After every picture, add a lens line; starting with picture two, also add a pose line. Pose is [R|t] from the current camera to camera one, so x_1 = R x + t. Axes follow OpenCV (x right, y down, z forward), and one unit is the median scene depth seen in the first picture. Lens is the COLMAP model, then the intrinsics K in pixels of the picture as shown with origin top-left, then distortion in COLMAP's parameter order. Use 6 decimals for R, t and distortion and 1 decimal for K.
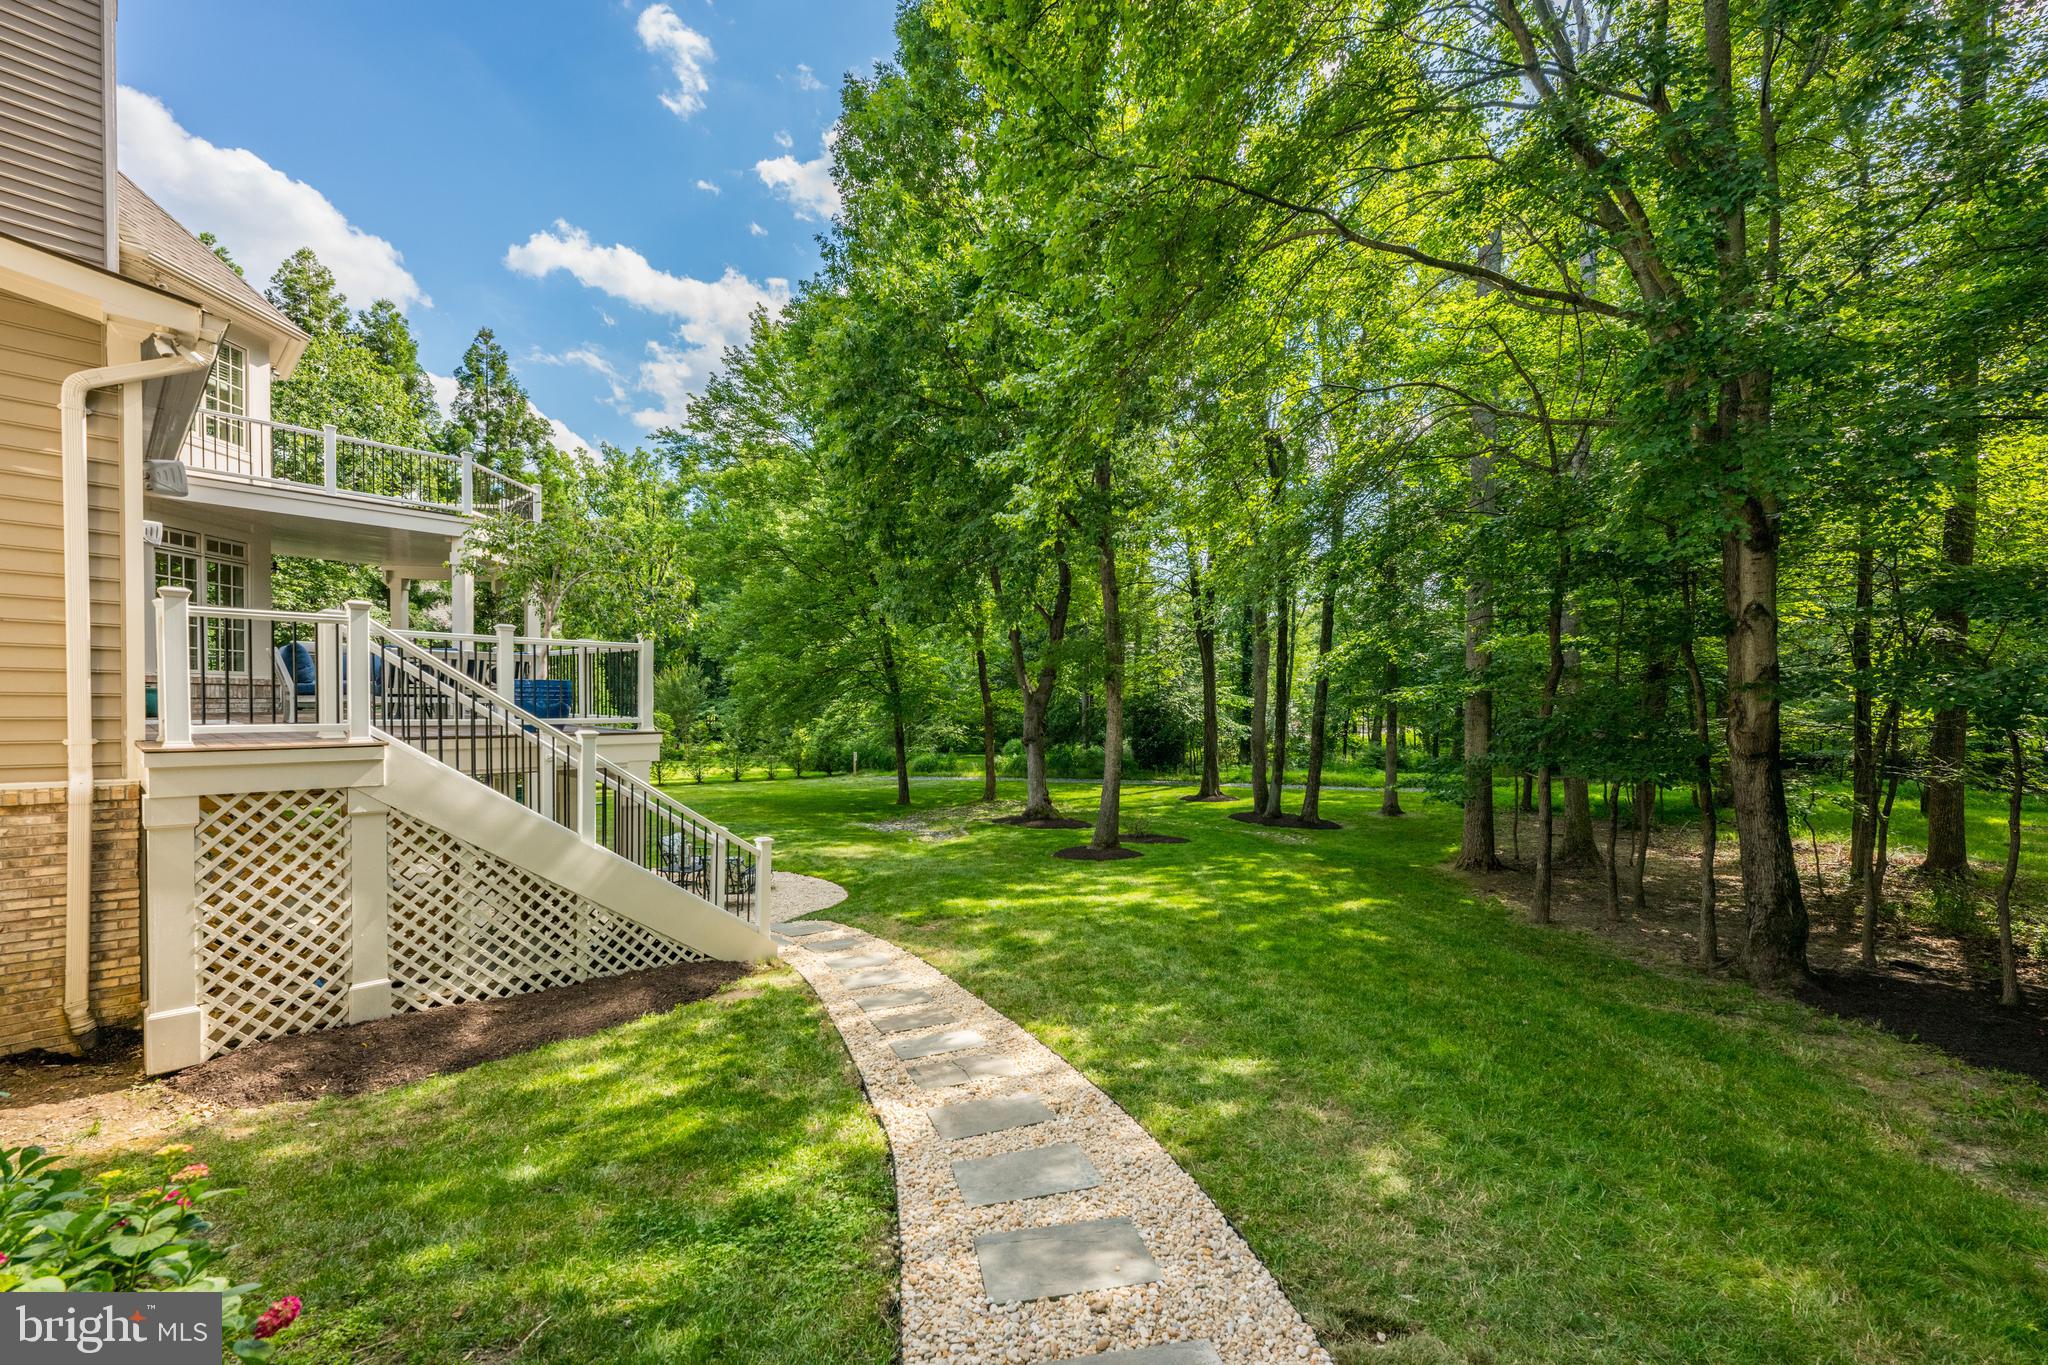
lens RADIAL K [[816.2, 0, 1024.0], [0, 816.2, 682.5], [0, 0, 1]] dist [-0.001483, 0.000011]
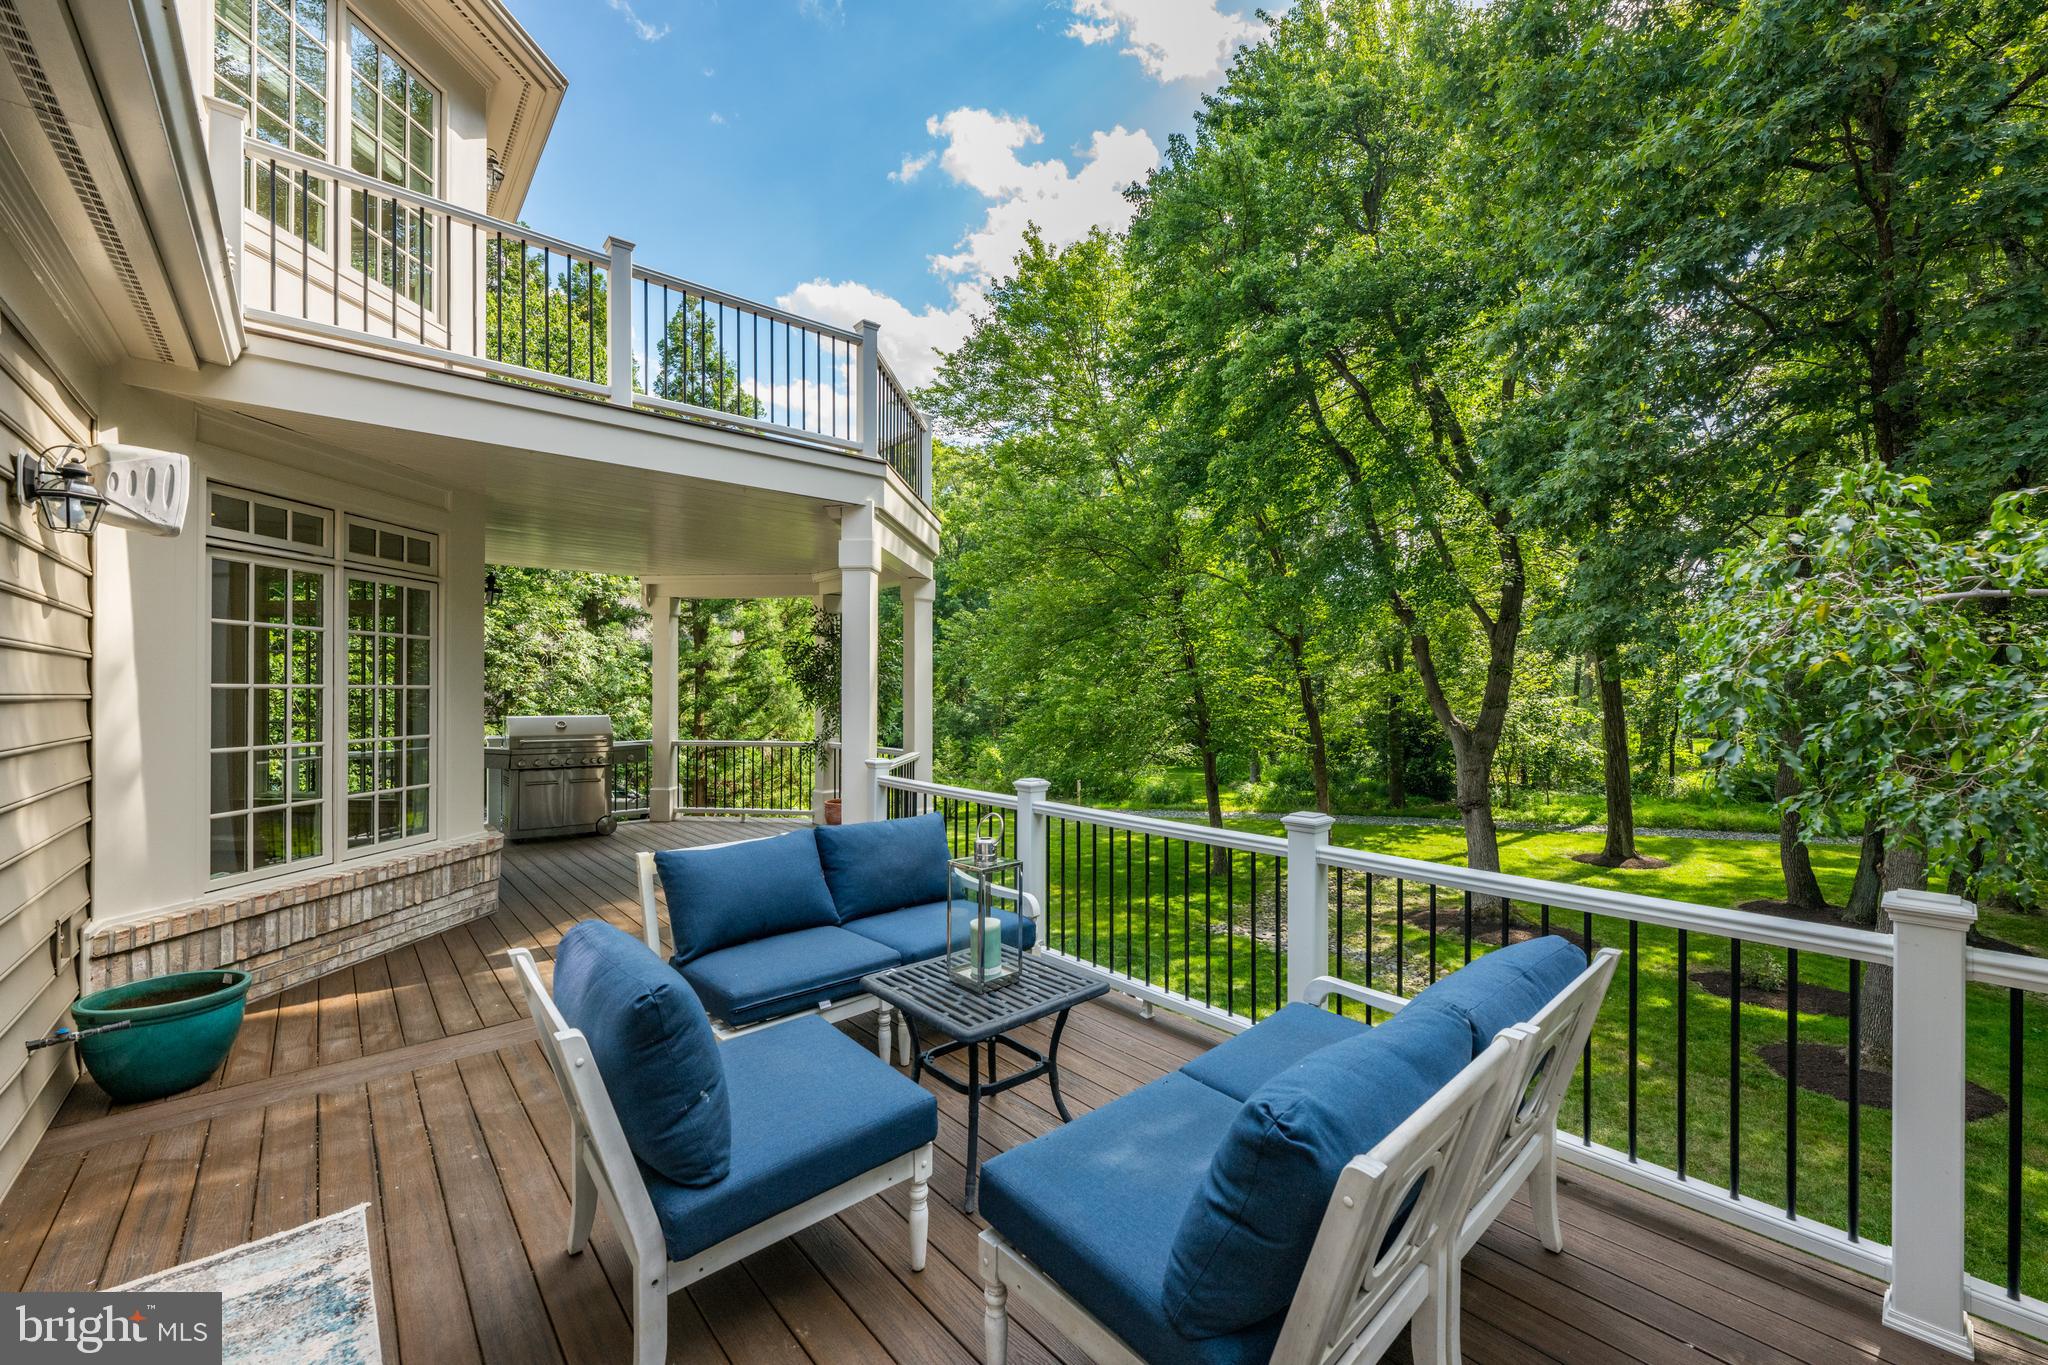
lens RADIAL K [[816.2, 0, 1024.0], [0, 816.2, 682.5], [0, 0, 1]] dist [-0.001483, 0.000011]
pose [[0.989126, 0.003424, -0.147034, -0.593340], [-0.002174, 0.999960, 0.008661, -0.098563], [0.147058, -0.008247, 0.989094, 0.627738]]
